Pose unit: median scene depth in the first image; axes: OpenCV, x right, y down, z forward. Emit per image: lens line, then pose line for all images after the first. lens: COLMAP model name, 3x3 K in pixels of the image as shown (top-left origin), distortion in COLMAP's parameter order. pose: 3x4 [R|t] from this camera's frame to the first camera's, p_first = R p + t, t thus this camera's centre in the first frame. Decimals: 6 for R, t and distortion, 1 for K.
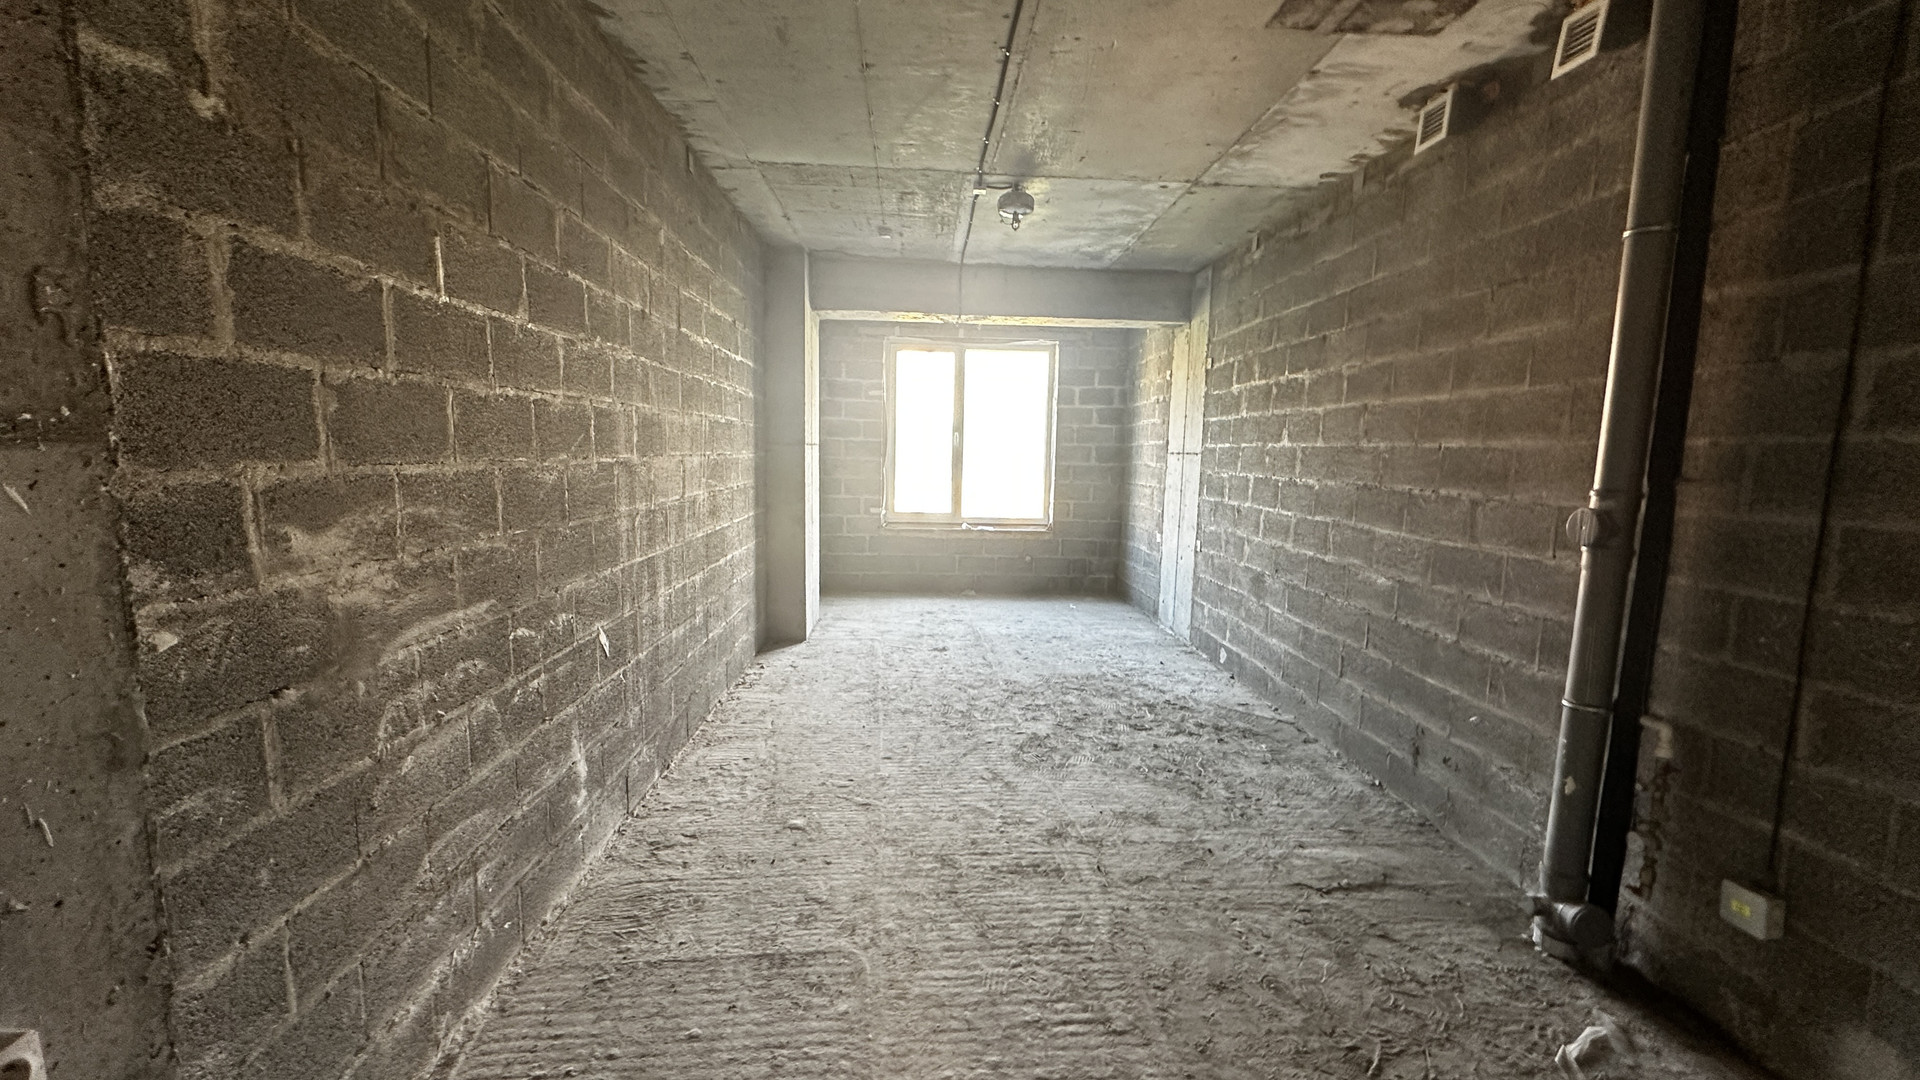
lens RADIAL K [[753.9, 0, 952.0], [0, 753.9, 543.3], [0, 0, 1]] dist [-0.001623, -0.000496]
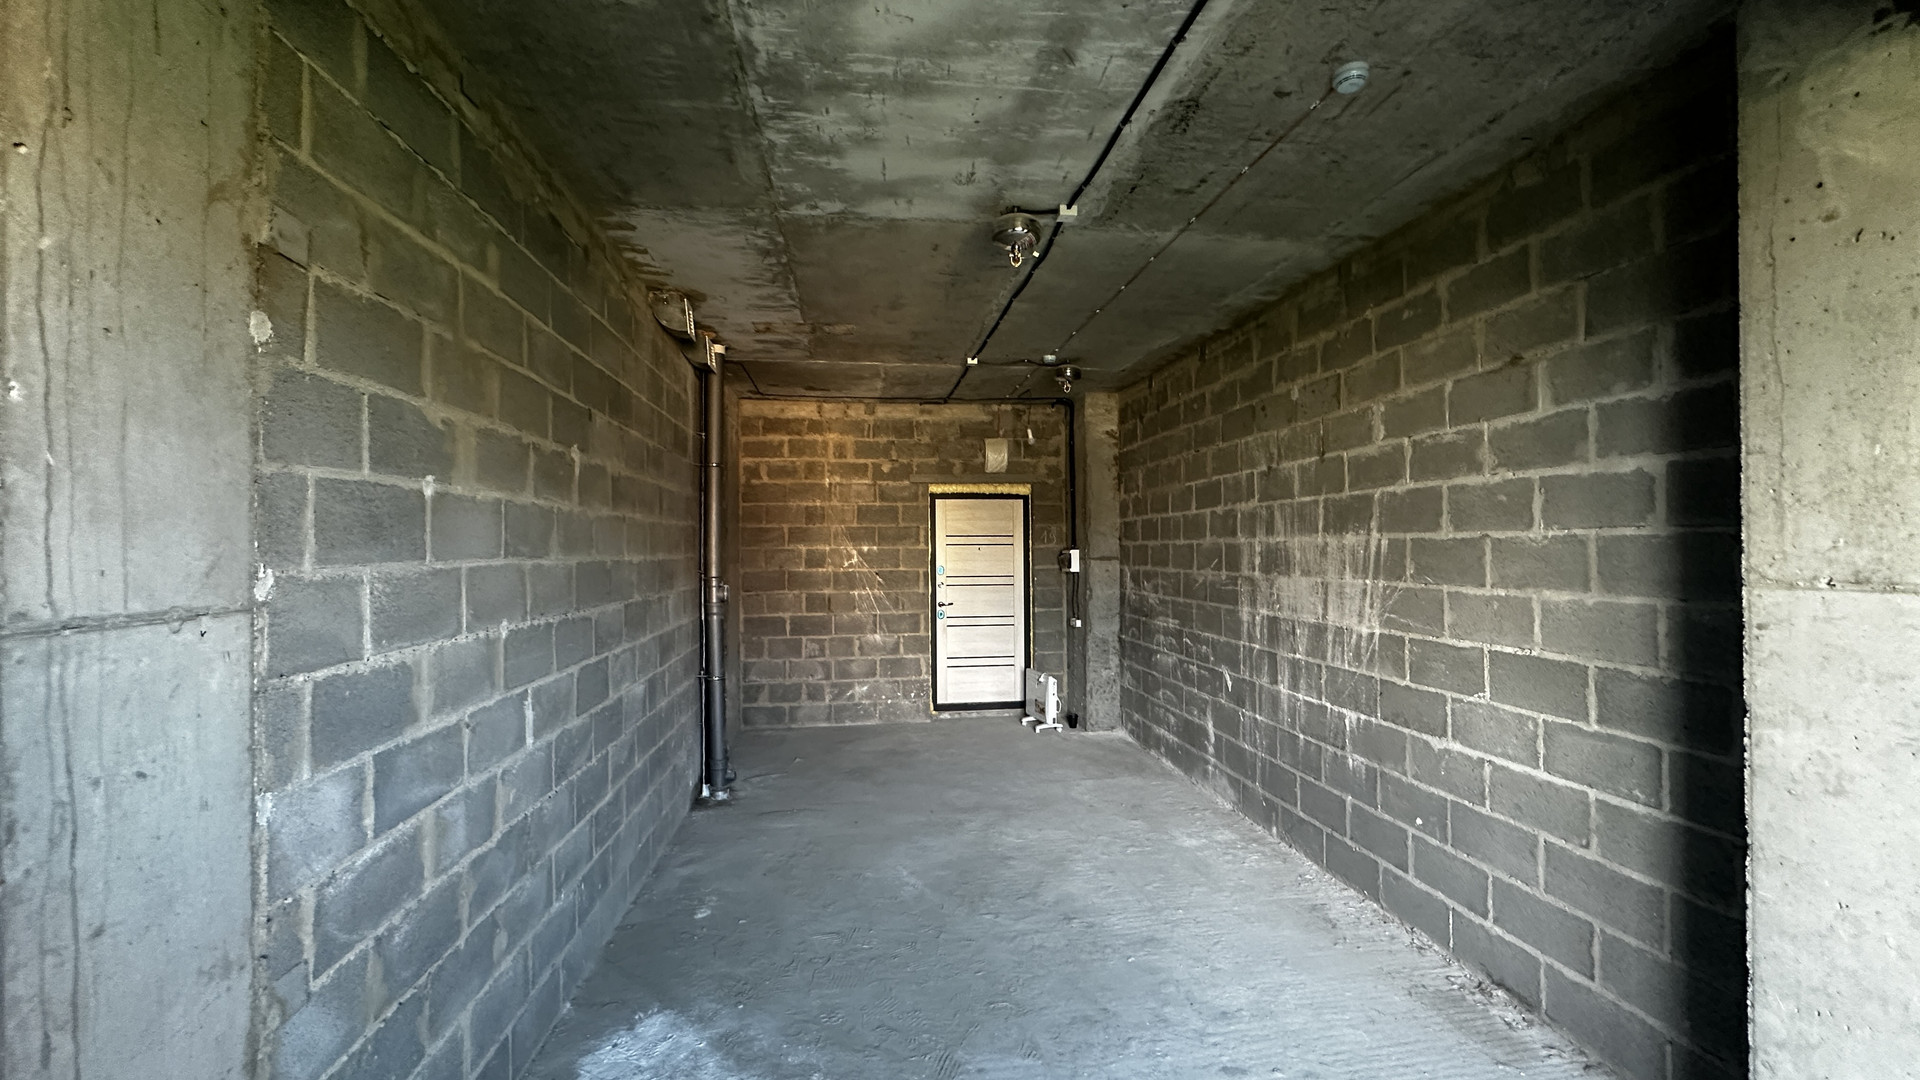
lens RADIAL K [[753.9, 0, 952.0], [0, 753.9, 543.3], [0, 0, 1]] dist [-0.001623, -0.000496]
pose [[-0.996192, -0.016317, -0.085645, 0.259738], [-0.026334, 0.992764, 0.117161, -0.307661], [0.083113, 0.118970, -0.989413, 2.232461]]
